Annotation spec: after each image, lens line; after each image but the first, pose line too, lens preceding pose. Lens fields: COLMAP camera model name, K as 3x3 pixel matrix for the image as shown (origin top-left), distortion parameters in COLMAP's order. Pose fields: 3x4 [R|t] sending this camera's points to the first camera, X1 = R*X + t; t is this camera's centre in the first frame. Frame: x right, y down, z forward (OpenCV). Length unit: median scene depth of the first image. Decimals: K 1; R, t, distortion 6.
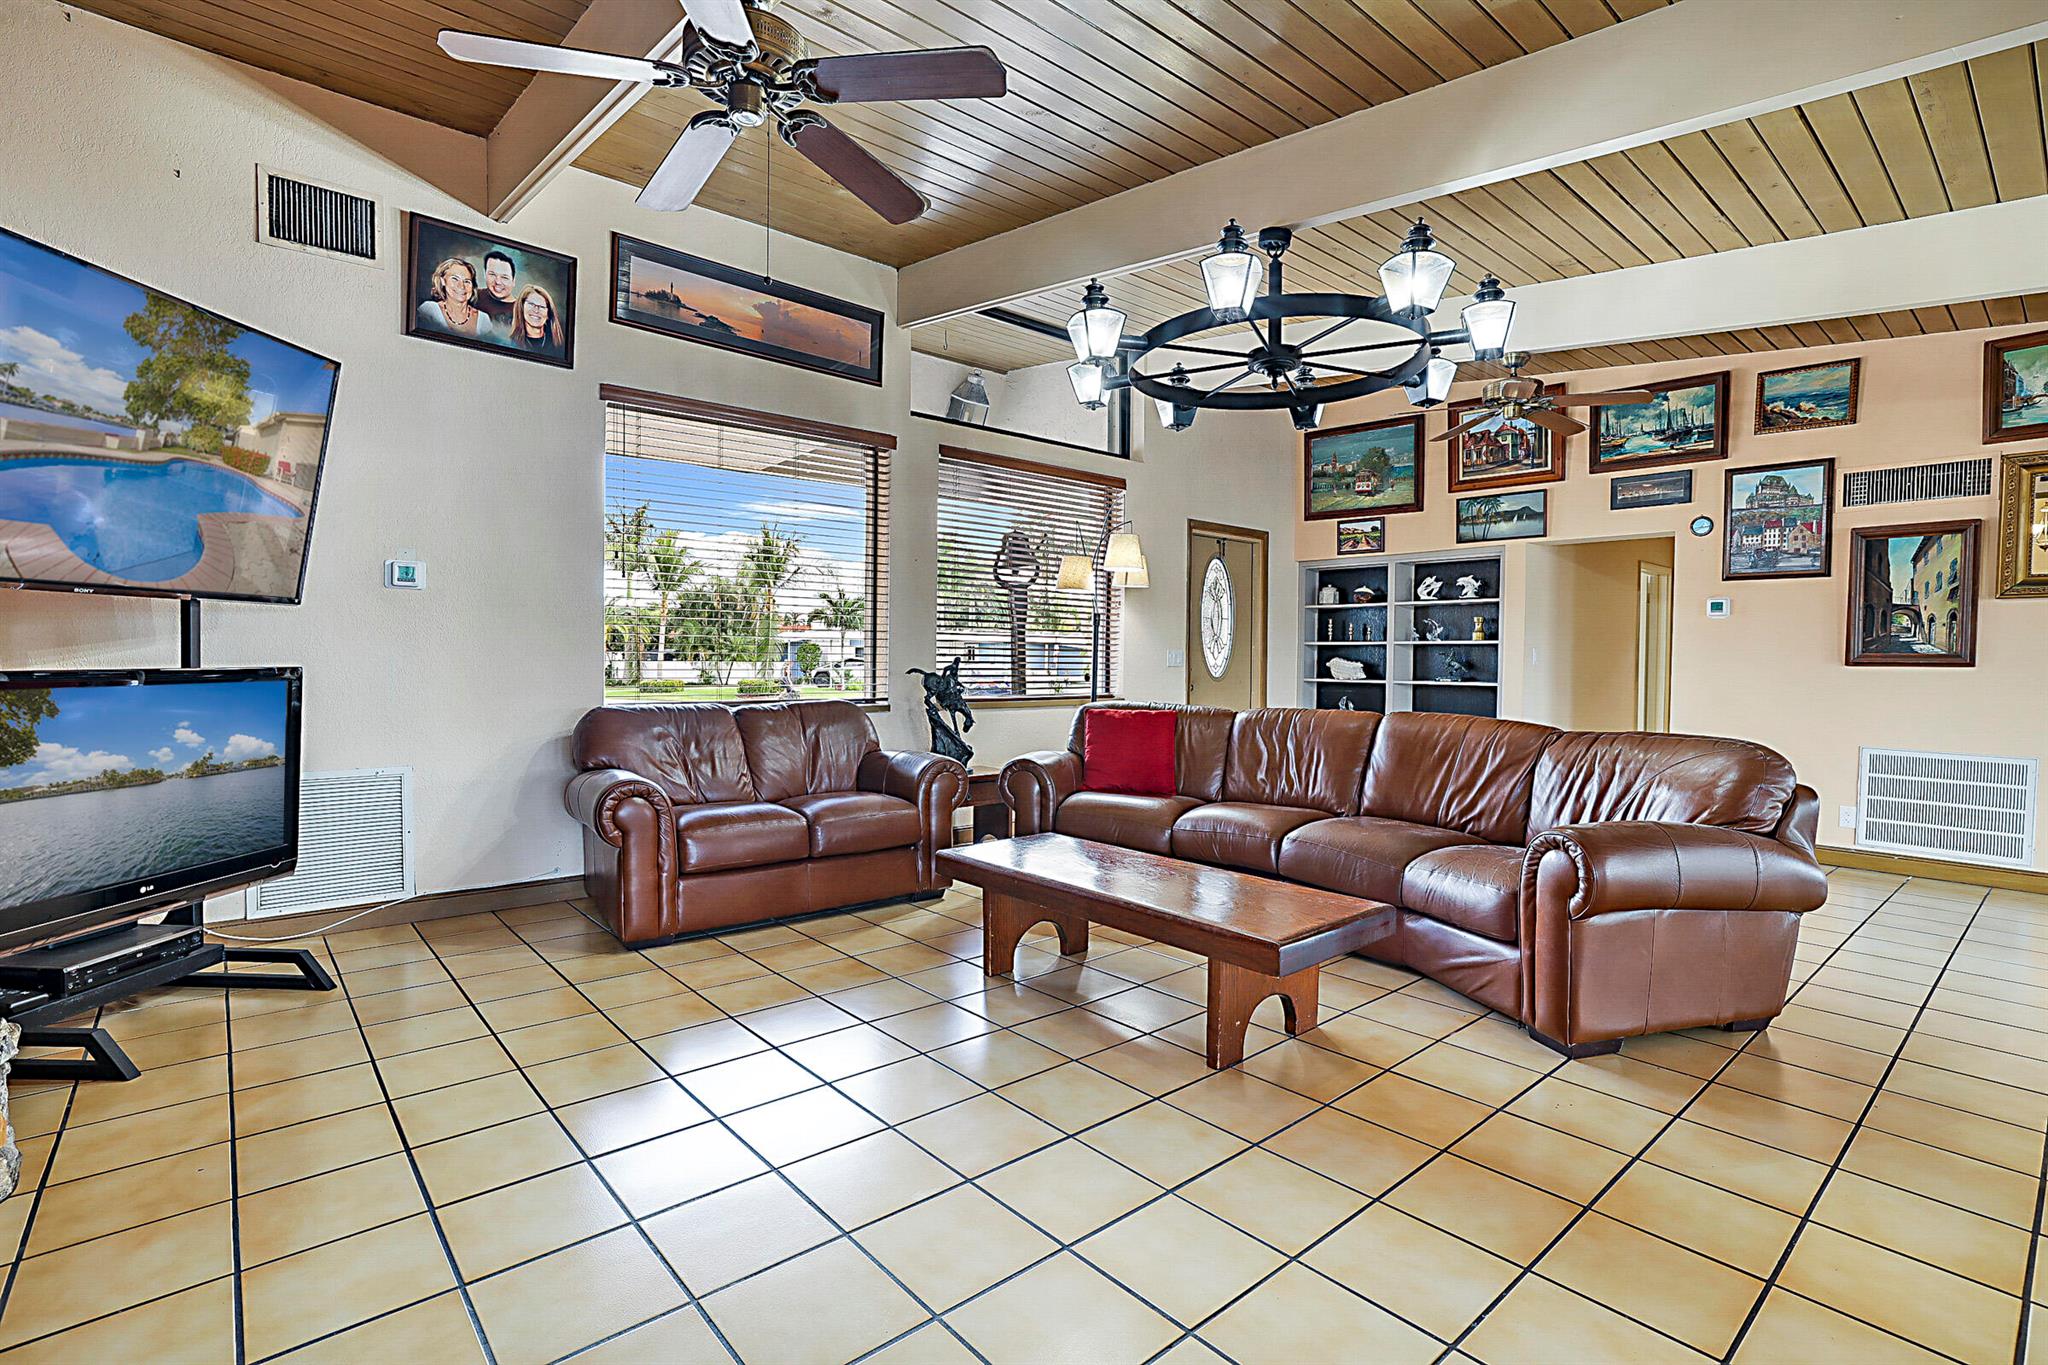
lens RADIAL K [[971.7, 0, 1020.4], [0, 971.7, 680.7], [0, 0, 1]] dist [-0.017500, 0.012171]
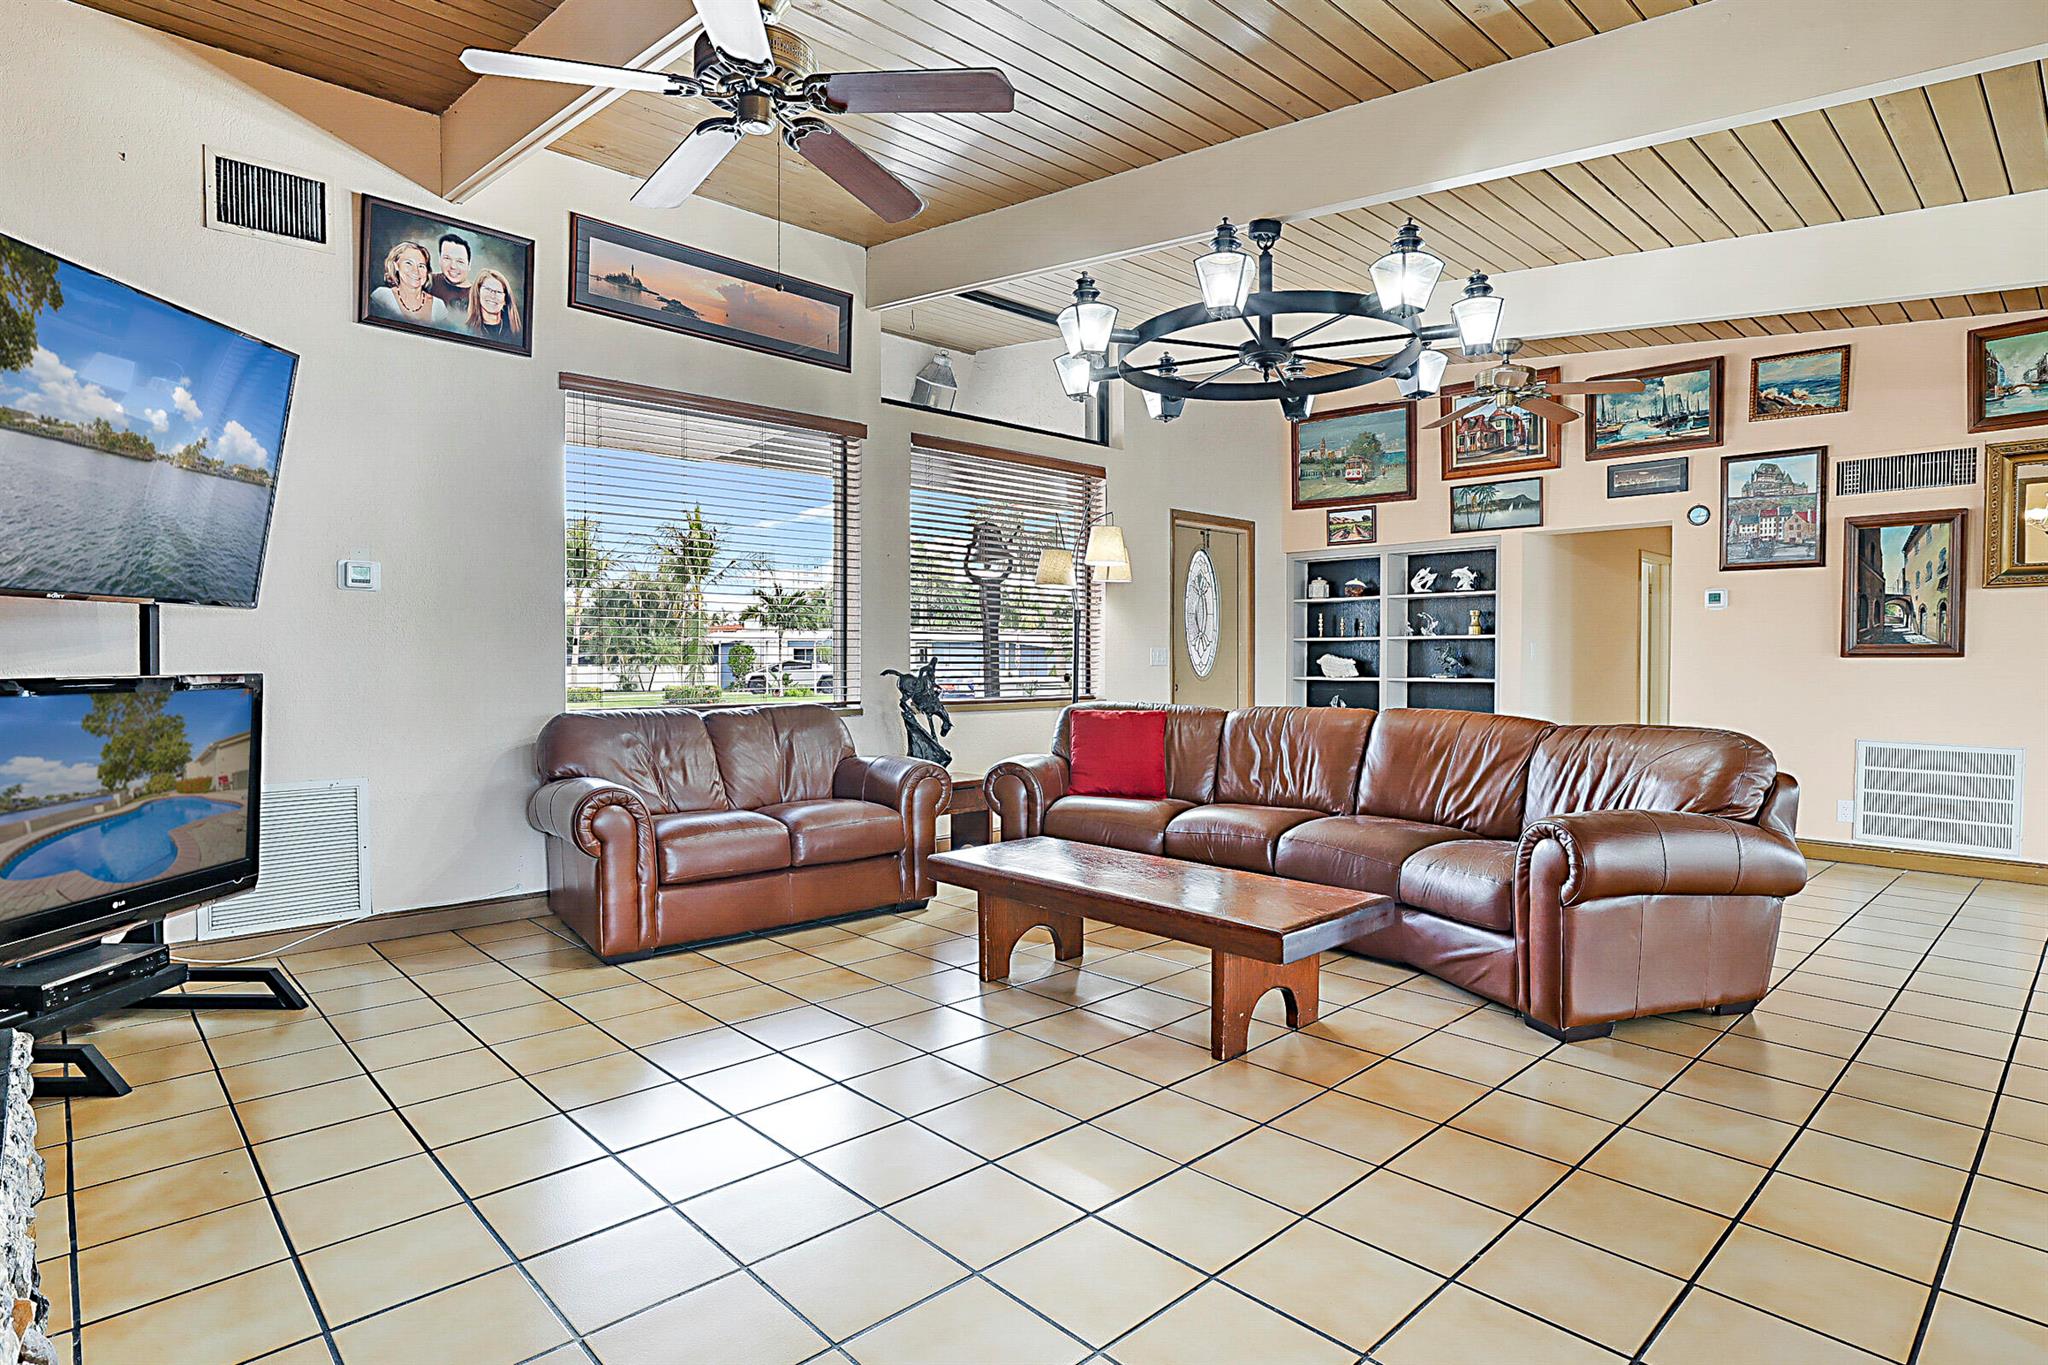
lens RADIAL K [[1083.3, 0, 1019.5], [0, 1083.3, 679.9], [0, 0, 1]] dist [-0.013548, 0.007215]
pose [[0.999128, -0.010536, 0.040406, -0.025917], [0.010695, 0.999936, -0.003729, 0.002750], [-0.040364, 0.004158, 0.999176, -0.063444]]
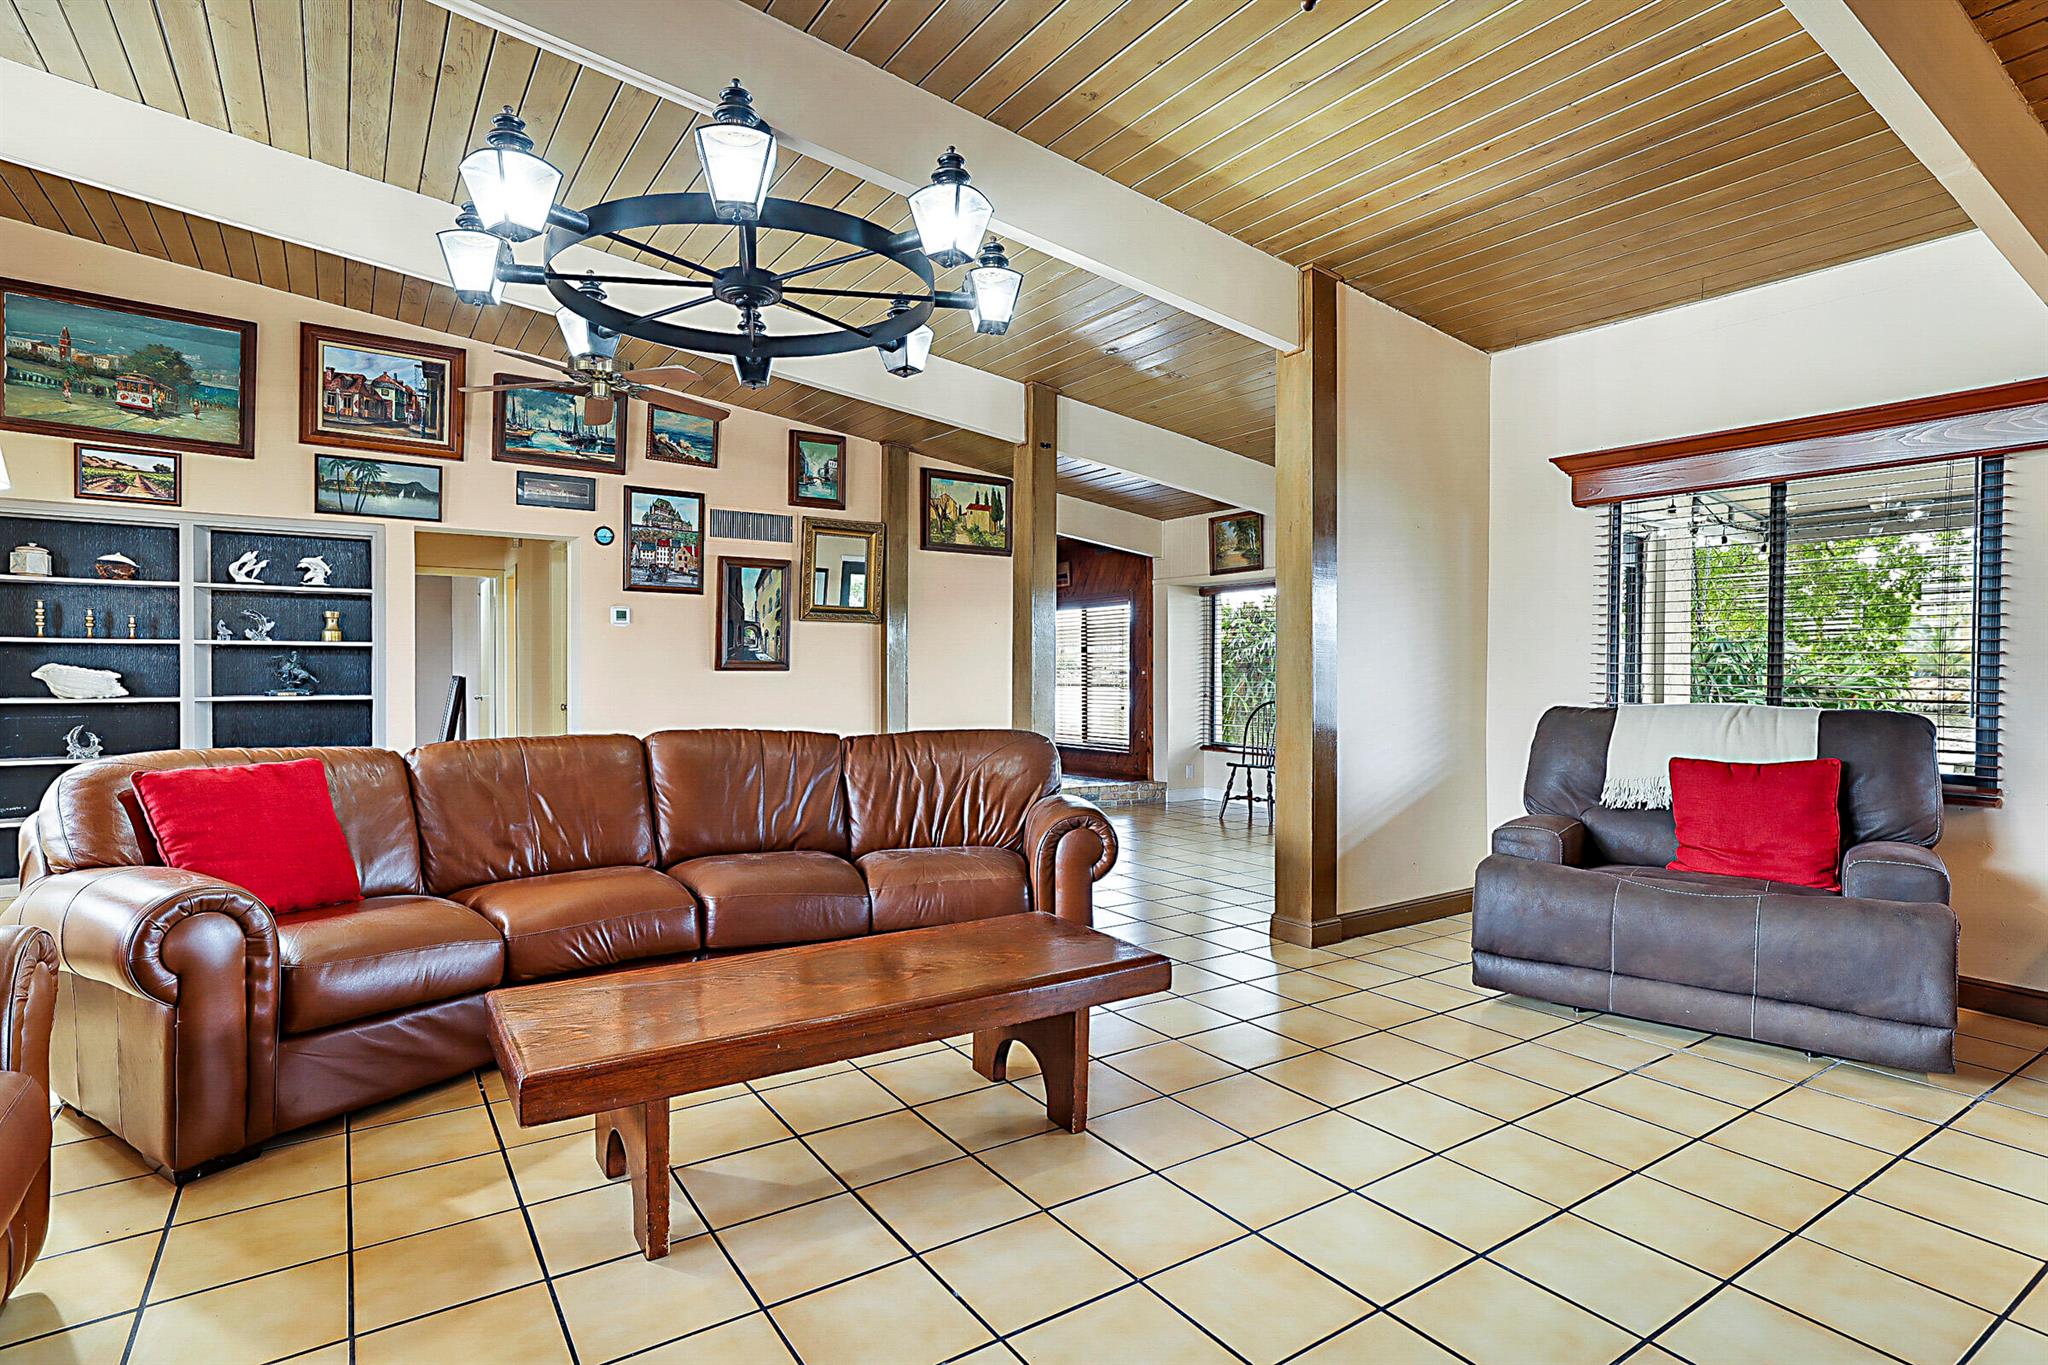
lens RADIAL K [[1039.2, 0, 1026.4], [0, 1039.2, 680.0], [0, 0, 1]] dist [0.001732, 0.004464]
pose [[0.122500, -0.019437, 0.992278, -0.391057], [0.022019, 0.999615, 0.016863, -0.017449], [-0.992224, 0.019783, 0.122881, 0.480906]]
